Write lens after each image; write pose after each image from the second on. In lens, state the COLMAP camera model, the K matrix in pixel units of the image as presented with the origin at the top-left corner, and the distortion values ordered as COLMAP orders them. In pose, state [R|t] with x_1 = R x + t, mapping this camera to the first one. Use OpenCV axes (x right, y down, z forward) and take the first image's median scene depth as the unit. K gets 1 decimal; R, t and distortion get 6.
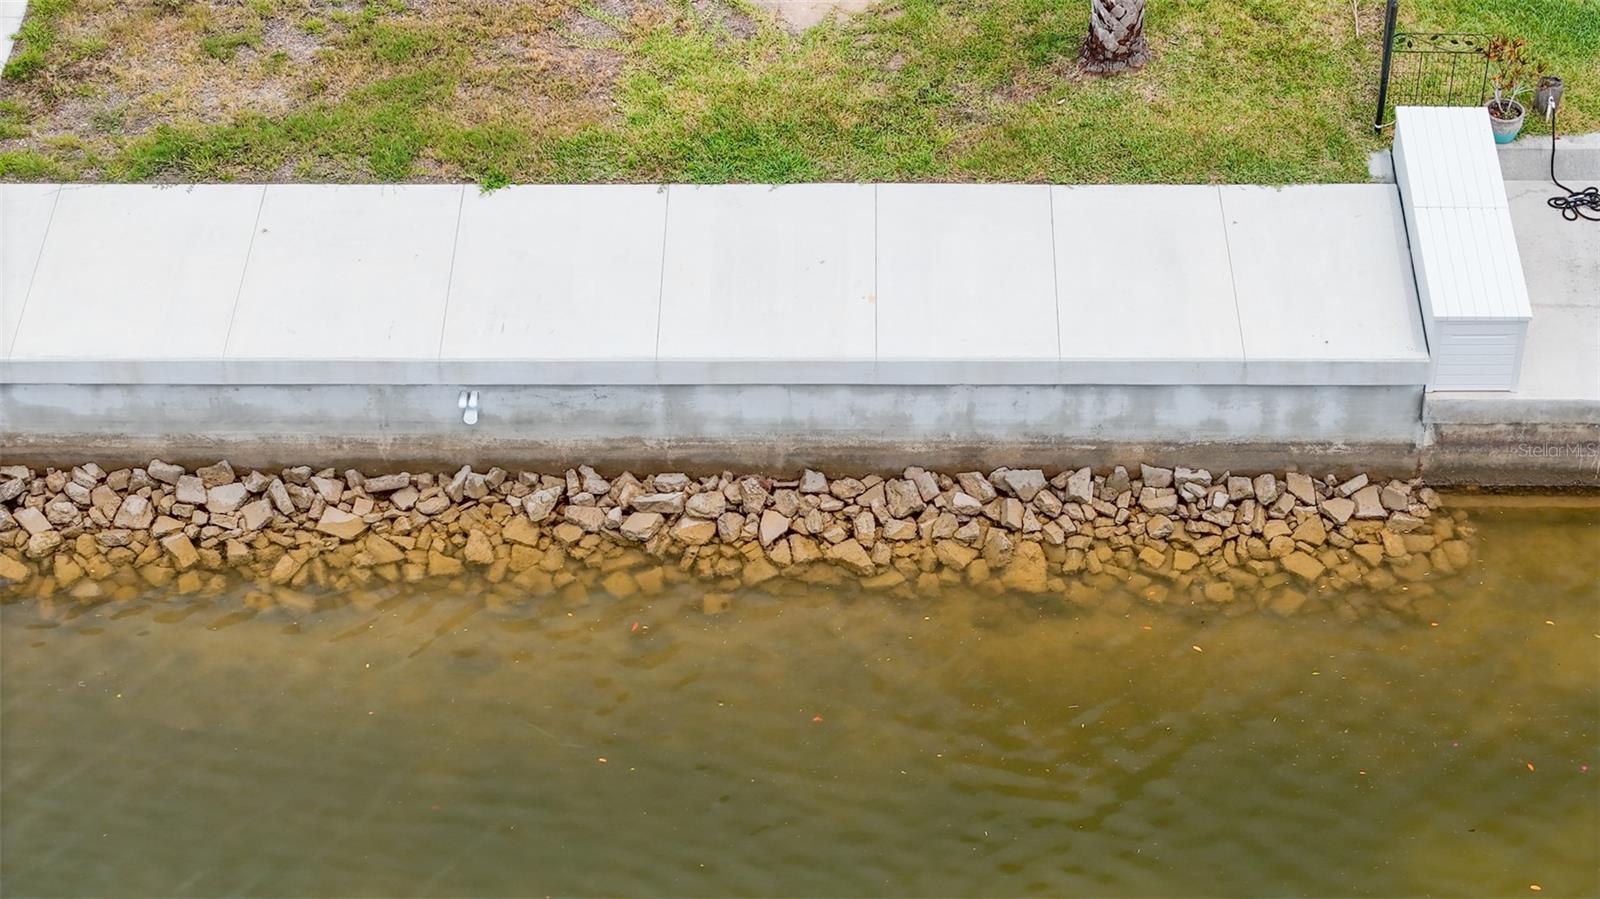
lens RADIAL K [[3202.7, 0, 800.0], [0, 3202.7, 449.5], [0, 0, 1]] dist [-0.200234, 0.977523]
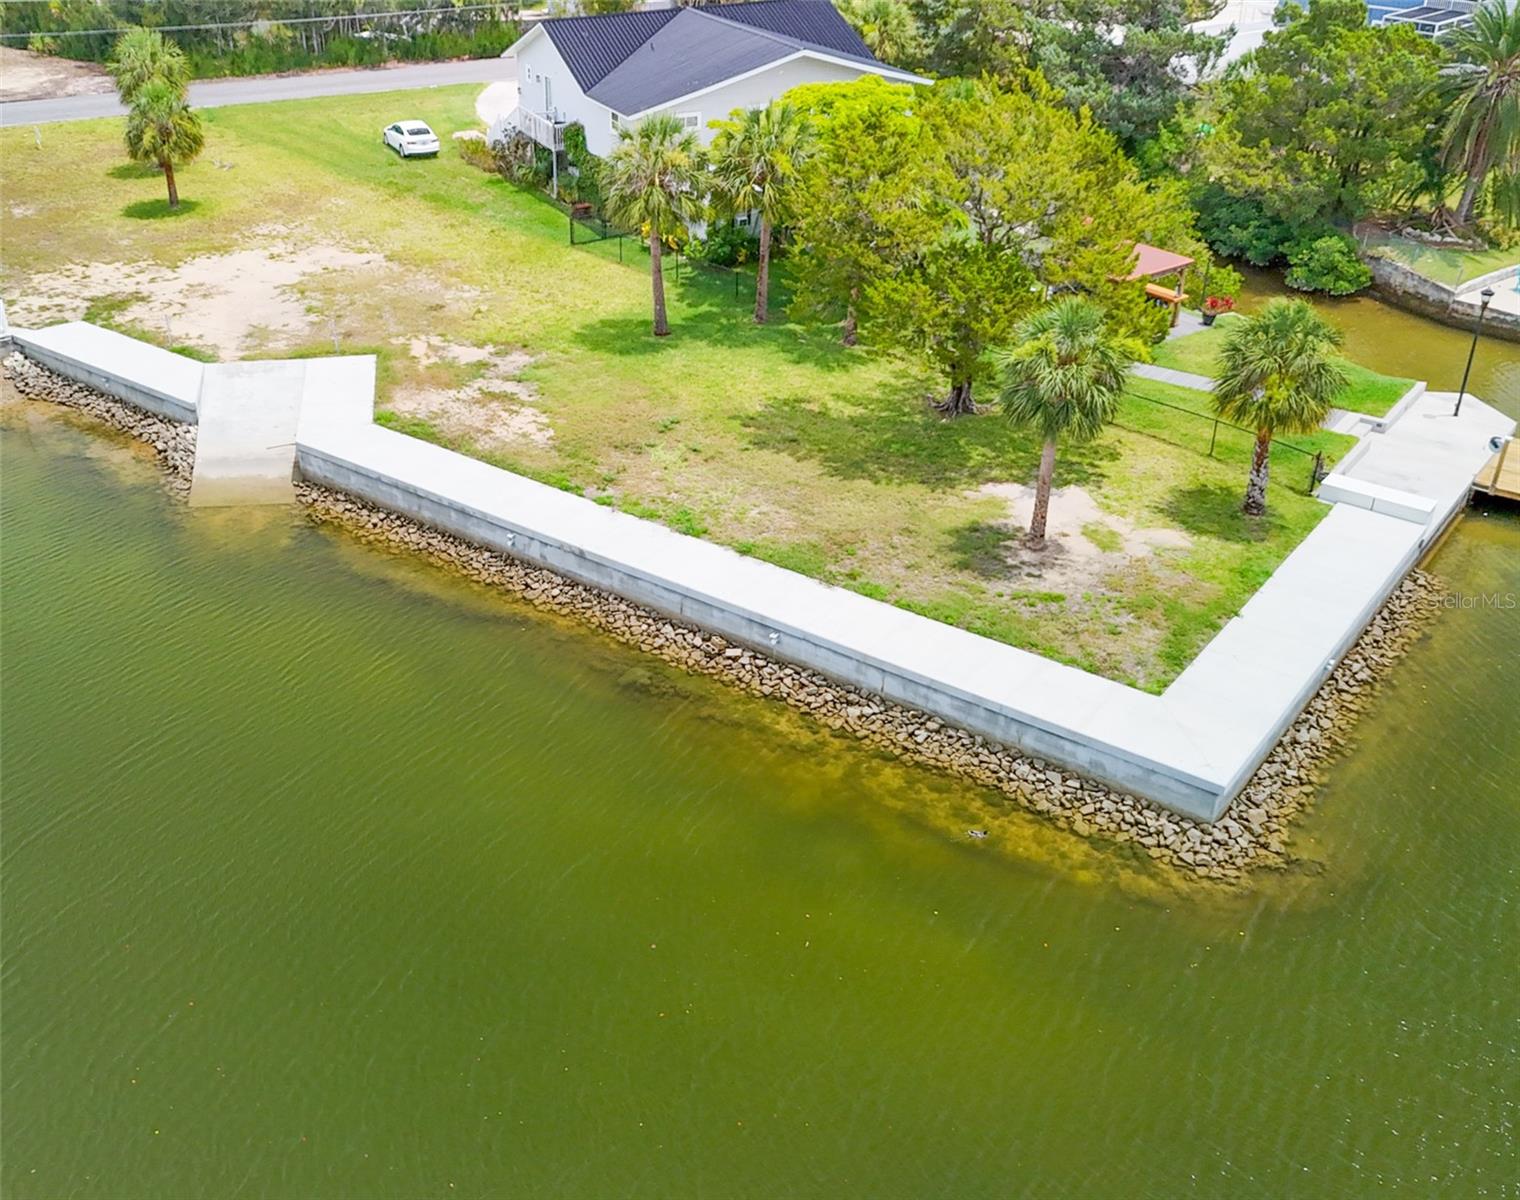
lens RADIAL K [[1574.2, 0, 663.8], [0, 1574.2, 598.9], [0, 0, 1]] dist [0.068366, -0.019148]
pose [[0.595703, -0.390798, 0.701723, -1.440258], [0.529765, 0.847847, 0.022450, -0.412894], [-0.603727, 0.358375, 0.712096, 0.310614]]
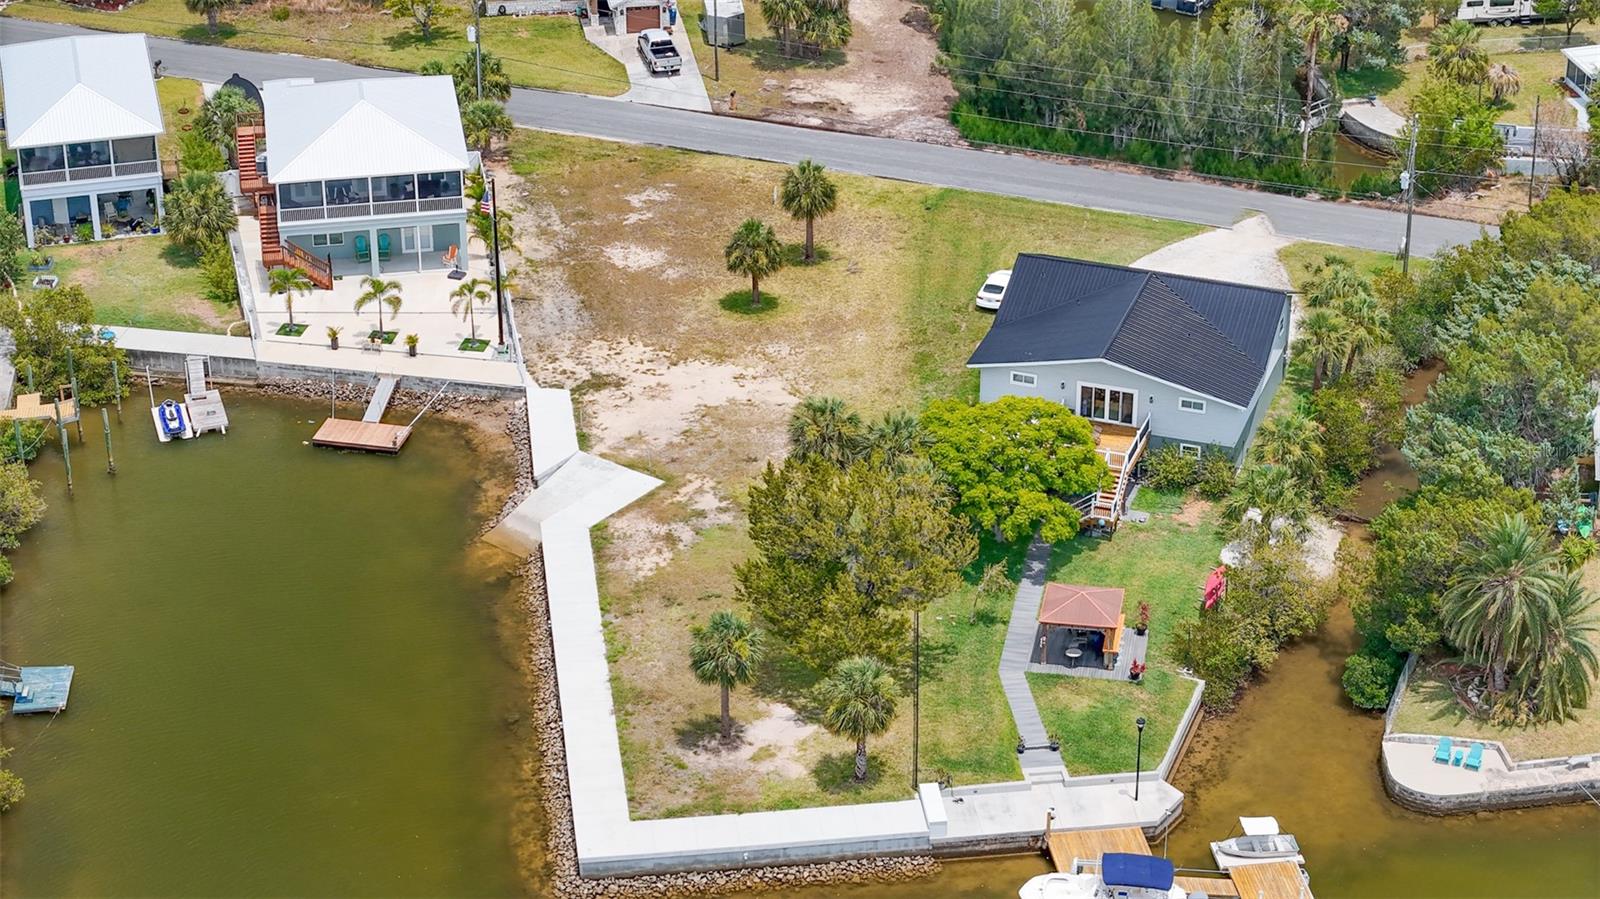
lens RADIAL K [[3202.7, 0, 800.0], [0, 3202.7, 449.5], [0, 0, 1]] dist [-0.200234, 0.977523]
pose [[0.989035, -0.061672, 0.134184, -0.655781], [0.091673, 0.968757, -0.230448, 0.536980], [-0.115780, 0.240222, 0.963789, -4.048296]]
